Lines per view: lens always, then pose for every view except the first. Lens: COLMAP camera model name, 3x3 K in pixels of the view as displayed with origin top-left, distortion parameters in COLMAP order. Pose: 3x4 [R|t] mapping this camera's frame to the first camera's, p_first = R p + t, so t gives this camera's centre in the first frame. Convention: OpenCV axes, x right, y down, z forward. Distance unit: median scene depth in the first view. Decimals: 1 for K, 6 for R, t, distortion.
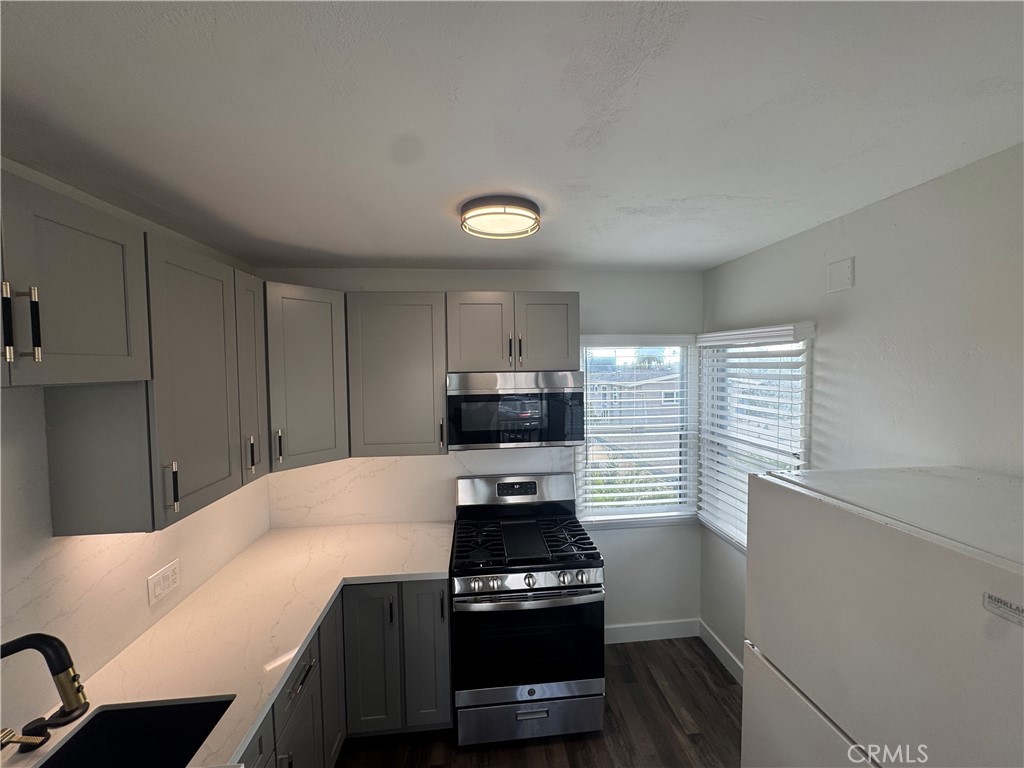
lens RADIAL K [[411.6, 0, 511.4], [0, 411.6, 386.9], [0, 0, 1]] dist [-0.003113, 0.001047]
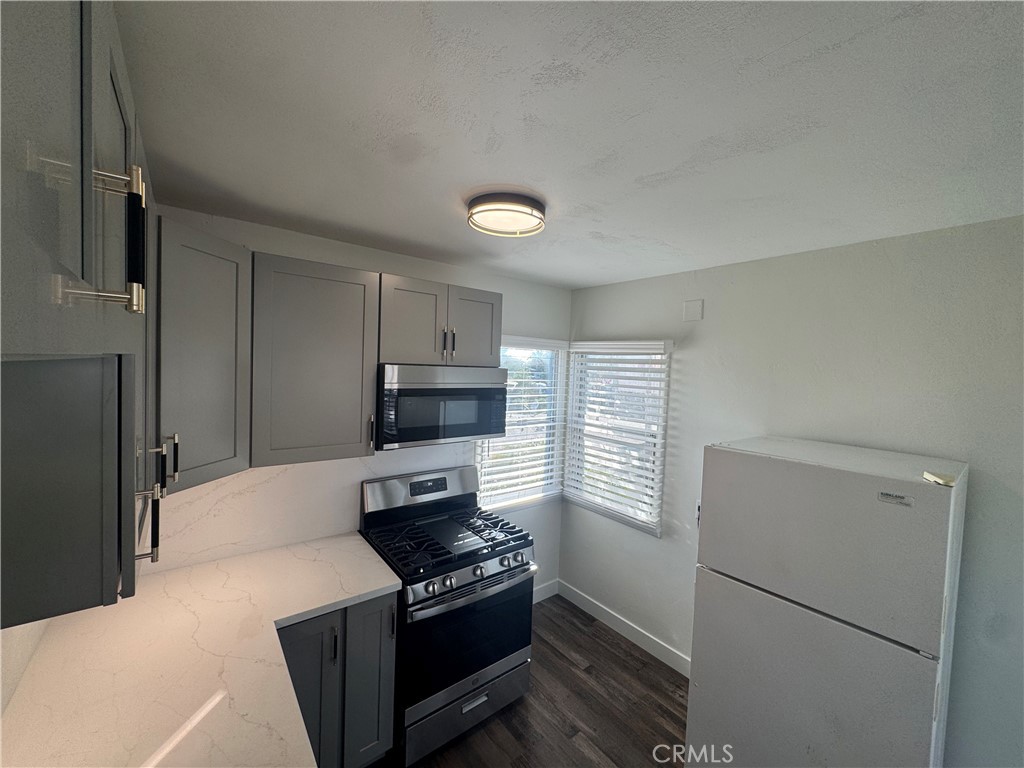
lens RADIAL K [[411.6, 0, 513.8], [0, 411.6, 385.5], [0, 0, 1]] dist [-0.003113, 0.001047]
pose [[0.839258, 0.017335, 0.543458, -0.371287], [-0.019085, 0.999815, -0.002418, 0.007930], [-0.543399, -0.008343, 0.839433, 0.082484]]
